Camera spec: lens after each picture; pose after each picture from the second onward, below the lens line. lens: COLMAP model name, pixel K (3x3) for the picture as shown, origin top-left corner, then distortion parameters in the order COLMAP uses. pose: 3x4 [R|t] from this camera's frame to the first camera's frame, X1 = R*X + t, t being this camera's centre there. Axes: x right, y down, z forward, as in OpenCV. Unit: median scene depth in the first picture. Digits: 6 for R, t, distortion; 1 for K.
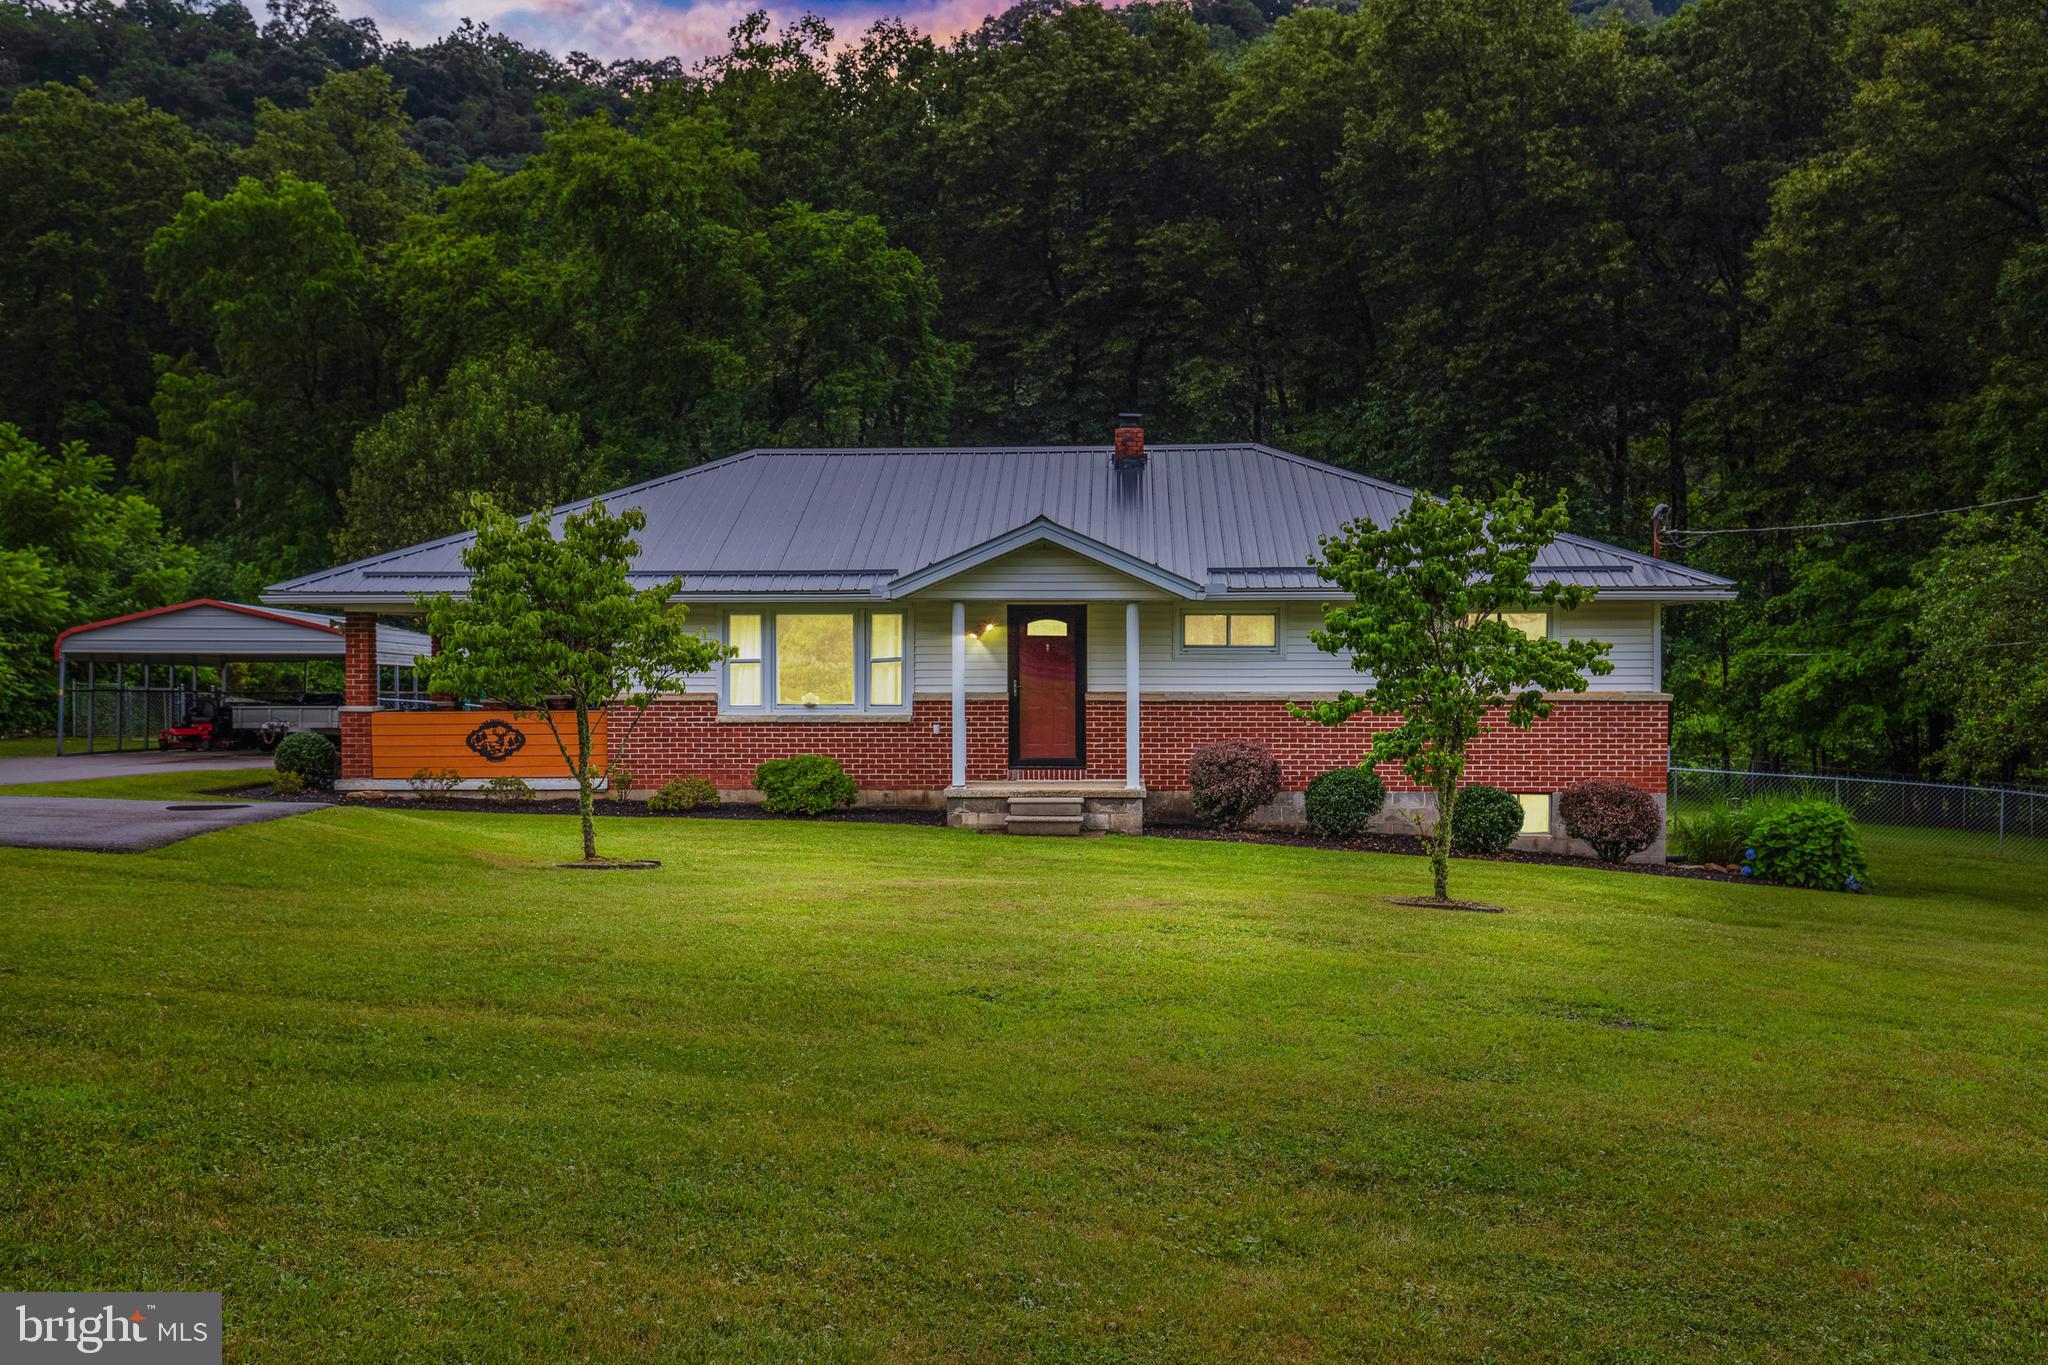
lens RADIAL K [[1912.7, 0, 1004.0], [0, 1912.7, 691.1], [0, 0, 1]] dist [0.050143, 0.000000]
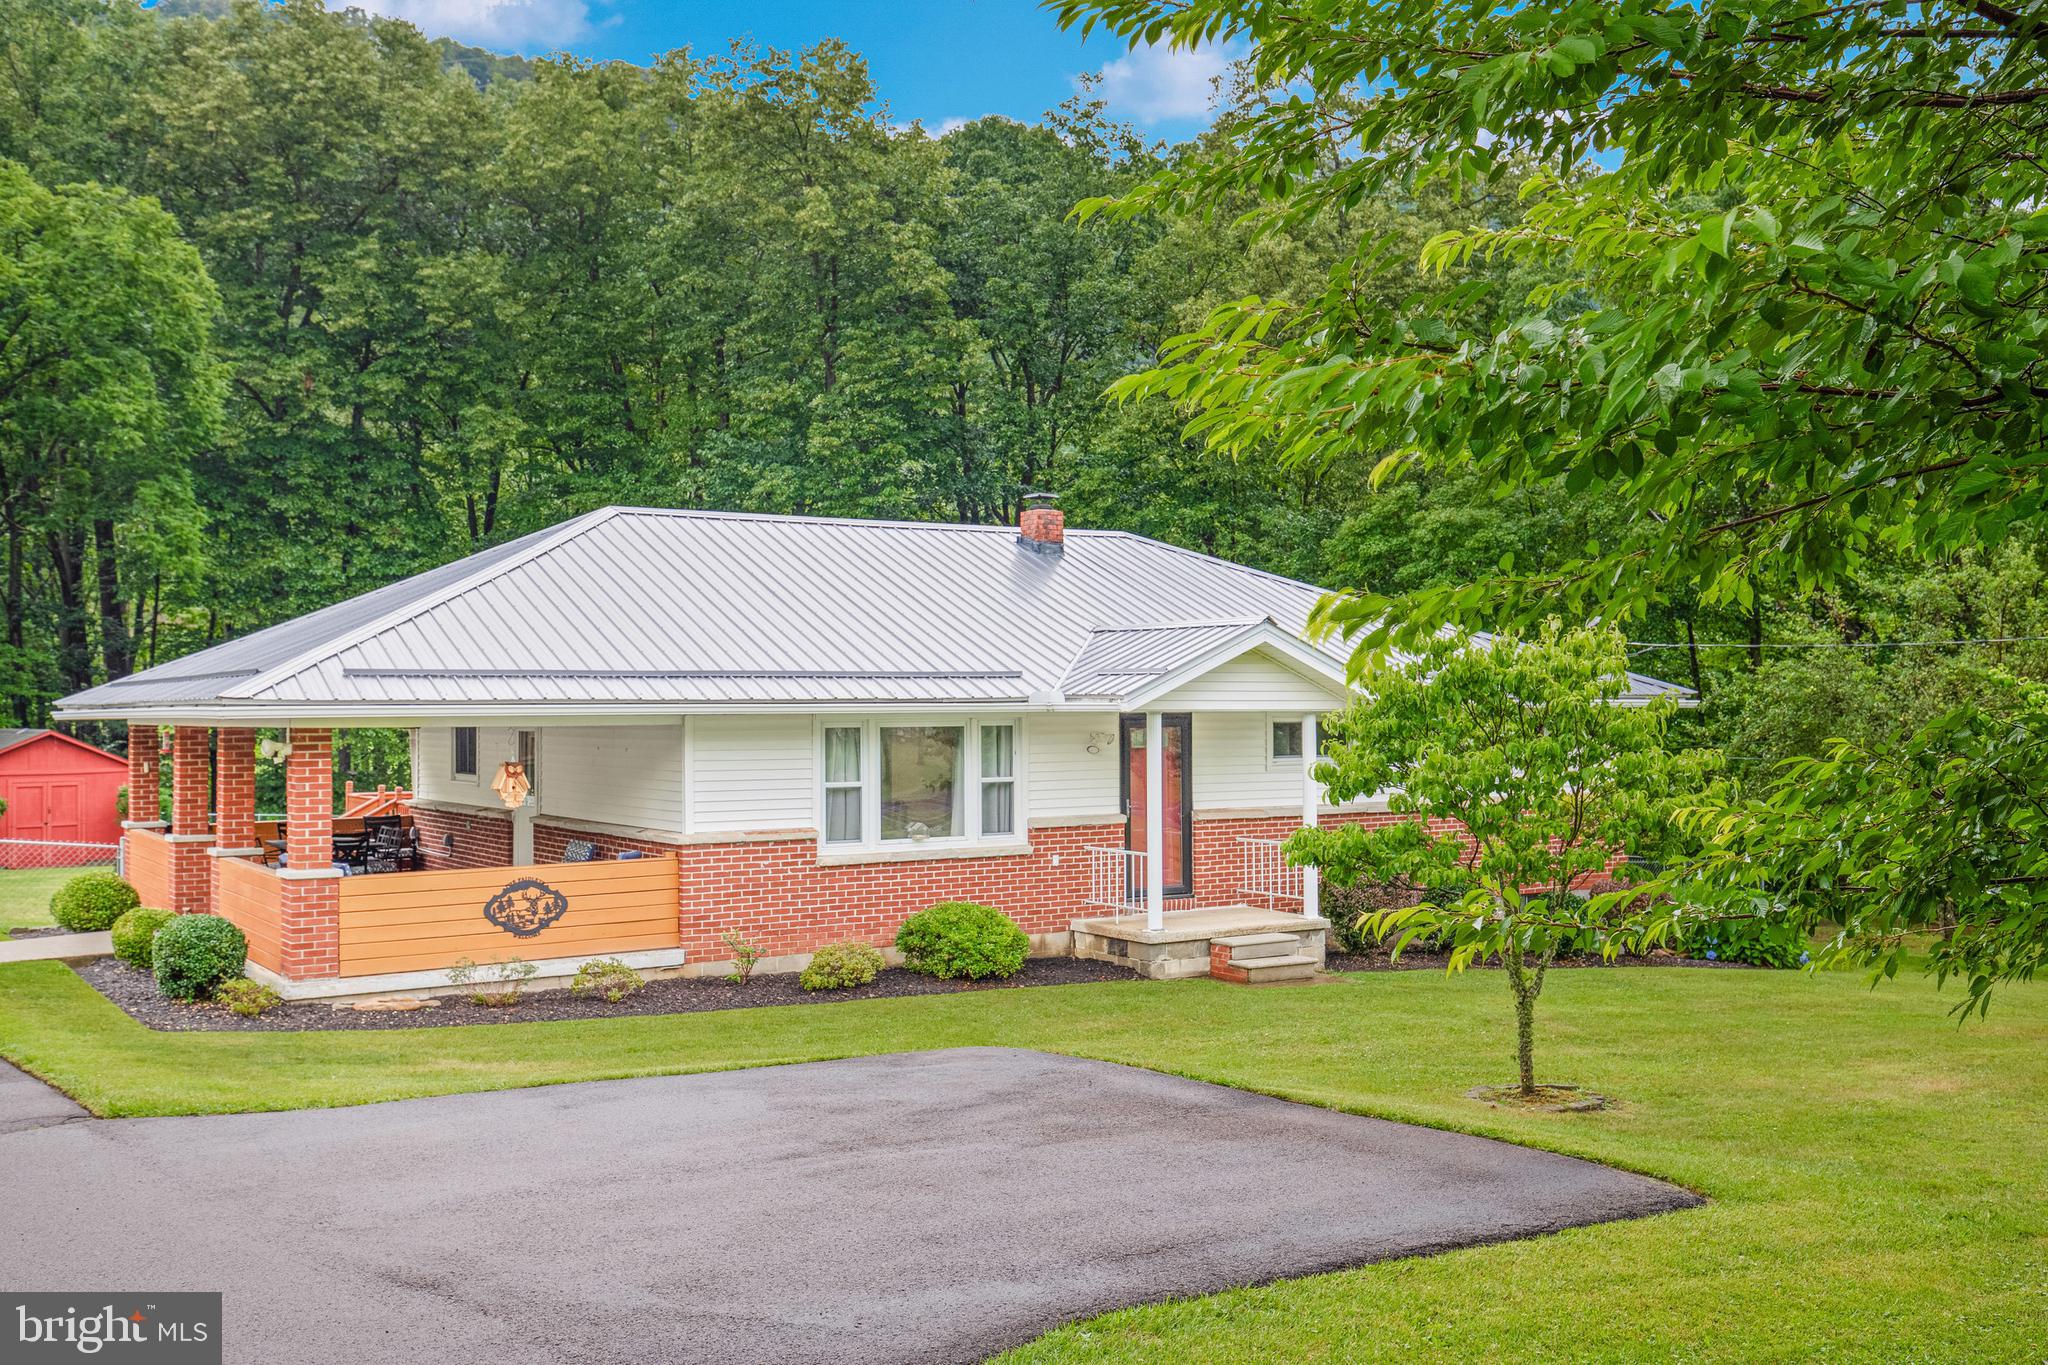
lens RADIAL K [[1912.7, 0, 1013.8], [0, 1912.7, 672.4], [0, 0, 1]] dist [0.050143, 0.000000]
pose [[0.809509, 0.007899, 0.587055, -0.534382], [0.018157, 0.999094, -0.038480, -0.030134], [-0.586827, 0.041809, 0.808632, 0.321781]]
